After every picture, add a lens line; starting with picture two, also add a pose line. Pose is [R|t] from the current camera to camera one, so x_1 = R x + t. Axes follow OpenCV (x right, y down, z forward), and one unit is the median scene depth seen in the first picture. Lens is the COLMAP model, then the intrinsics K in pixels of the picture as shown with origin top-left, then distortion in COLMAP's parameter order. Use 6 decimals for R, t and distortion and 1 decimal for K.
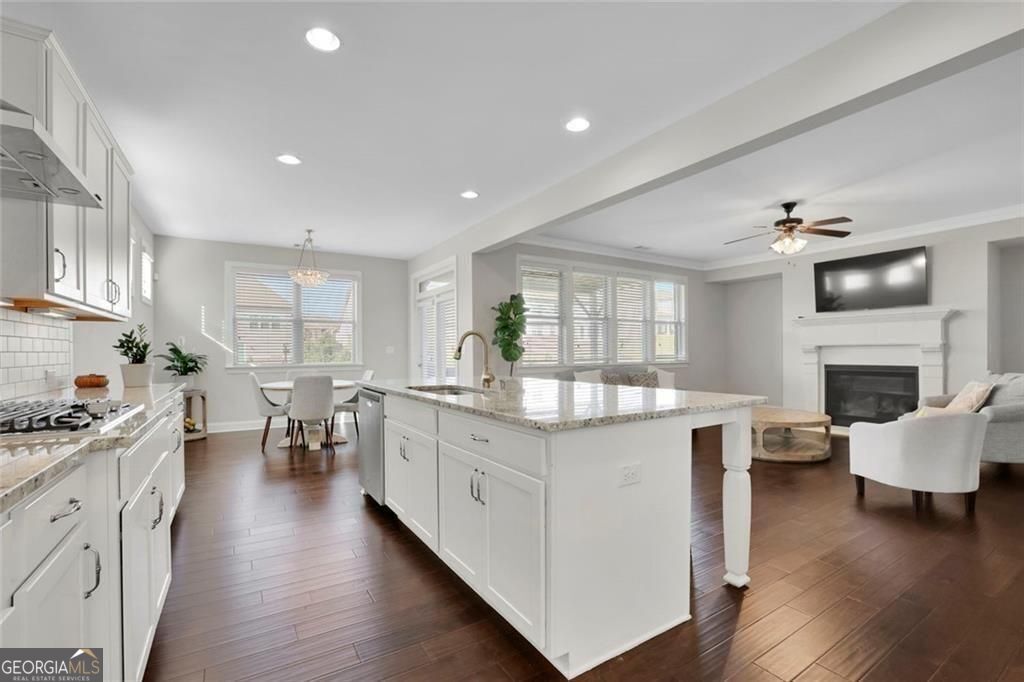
lens RADIAL K [[447.3, 0, 509.9], [0, 447.3, 342.9], [0, 0, 1]] dist [-0.034527, 0.017076]
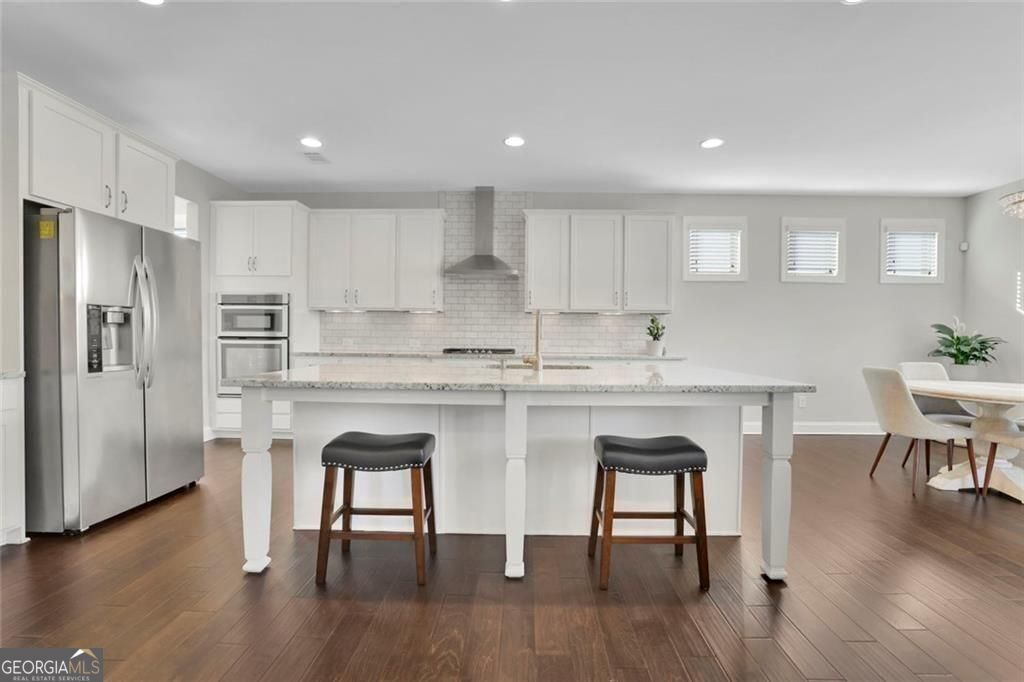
lens RADIAL K [[443.4, 0, 519.7], [0, 443.4, 331.5], [0, 0, 1]] dist [-0.034729, 0.015353]
pose [[-0.539842, -0.005600, -0.841748, 0.354978], [0.010418, 0.999857, -0.013334, 0.015773], [0.841702, -0.015968, -0.539706, 0.742906]]
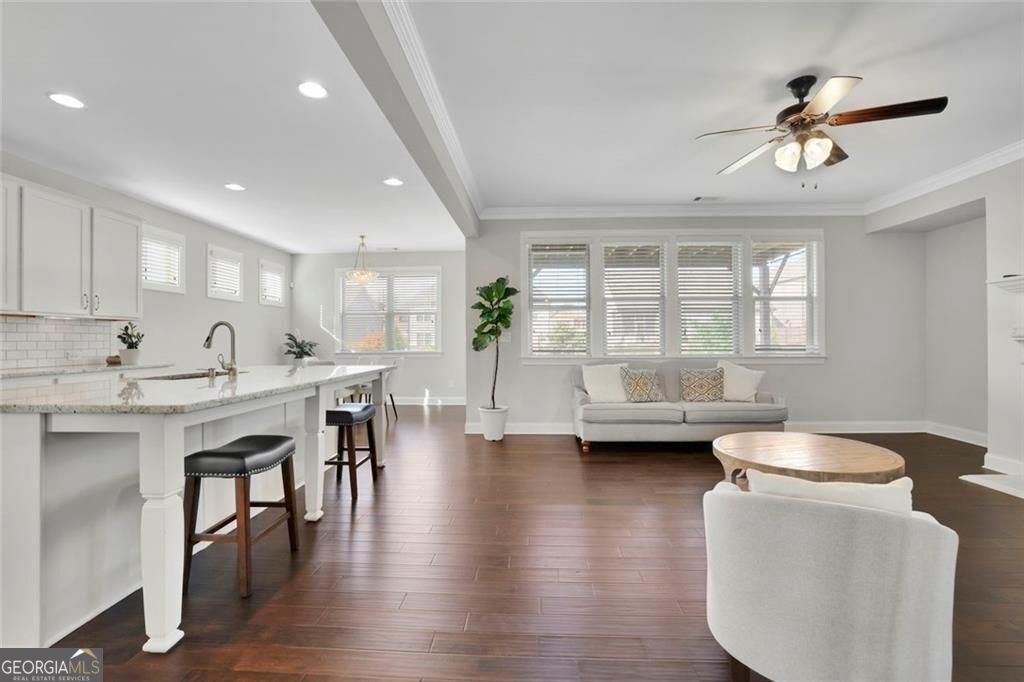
lens RADIAL K [[443.4, 0, 519.7], [0, 443.4, 331.5], [0, 0, 1]] dist [-0.034729, 0.015353]
pose [[0.829864, -0.009926, -0.557877, 0.528158], [0.011278, 0.999936, -0.001014, 0.002379], [0.557851, -0.005450, 0.829923, 0.273021]]
